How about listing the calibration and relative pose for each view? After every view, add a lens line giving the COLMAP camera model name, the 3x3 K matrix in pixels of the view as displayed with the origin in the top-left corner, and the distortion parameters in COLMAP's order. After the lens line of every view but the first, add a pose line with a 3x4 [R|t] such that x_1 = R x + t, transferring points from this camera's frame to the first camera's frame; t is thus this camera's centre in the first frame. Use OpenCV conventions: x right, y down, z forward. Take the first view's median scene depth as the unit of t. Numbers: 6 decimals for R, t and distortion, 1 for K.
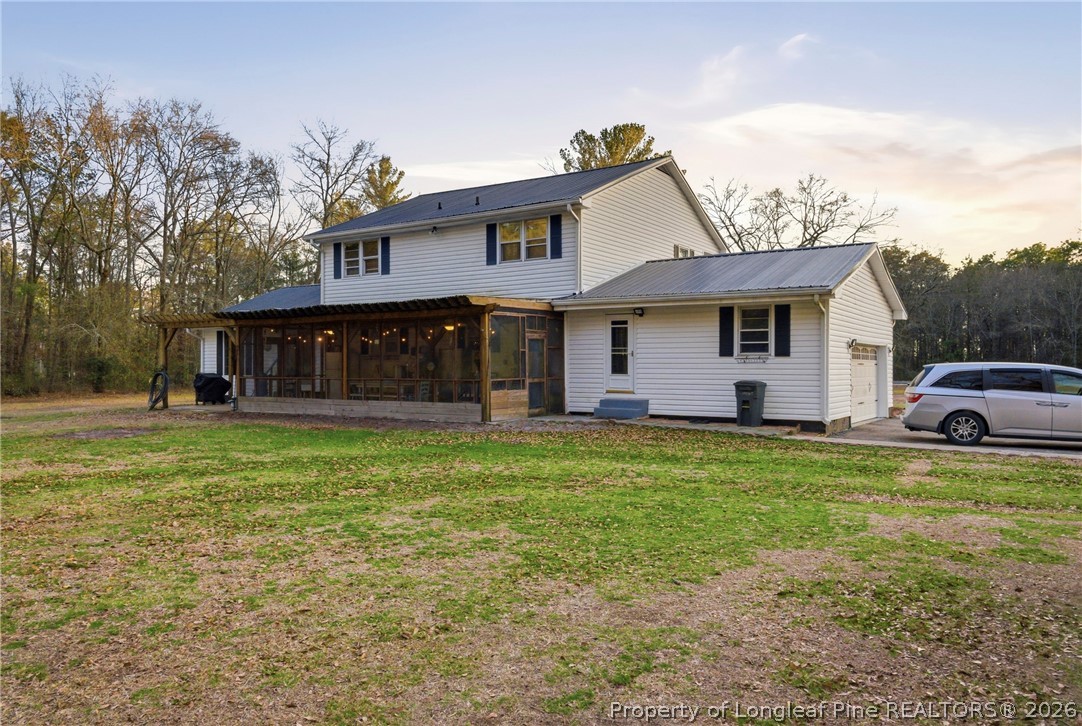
lens RADIAL K [[792.9, 0, 539.6], [0, 792.9, 365.3], [0, 0, 1]] dist [-0.003038, 0.024830]
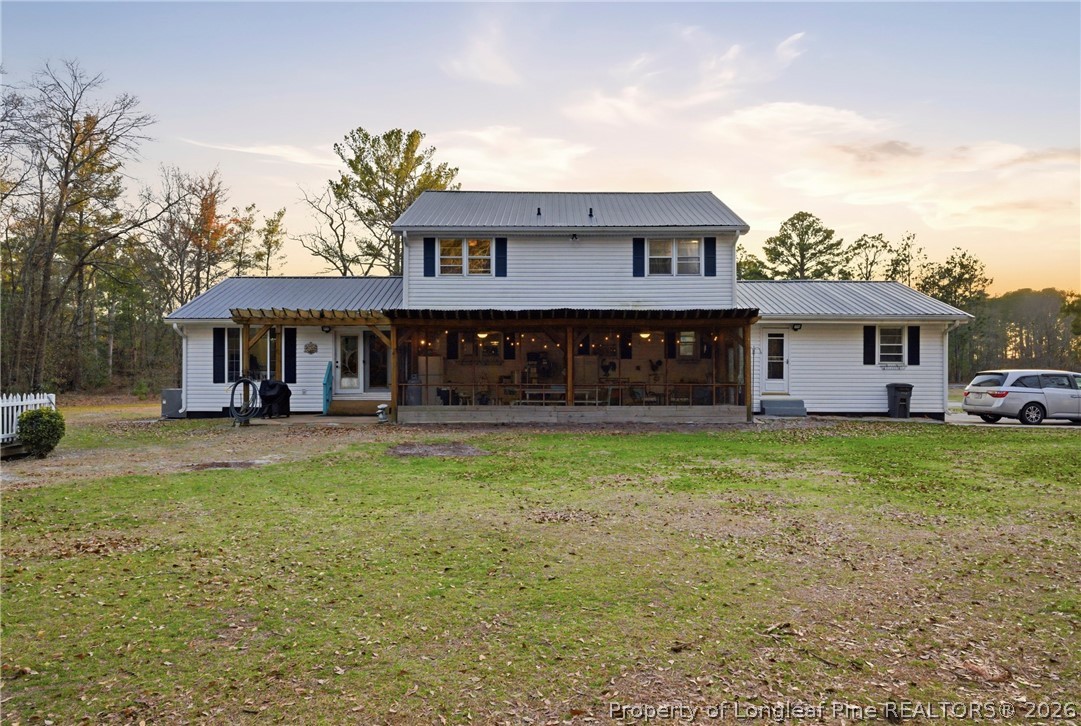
lens RADIAL K [[789.1, 0, 539.5], [0, 789.1, 364.5], [0, 0, 1]] dist [0.012991, 0.003569]
pose [[0.832230, 0.005769, 0.554401, -0.854765], [-0.002509, 0.999975, -0.006639, -0.001406], [-0.554425, 0.004134, 0.832223, 0.214798]]
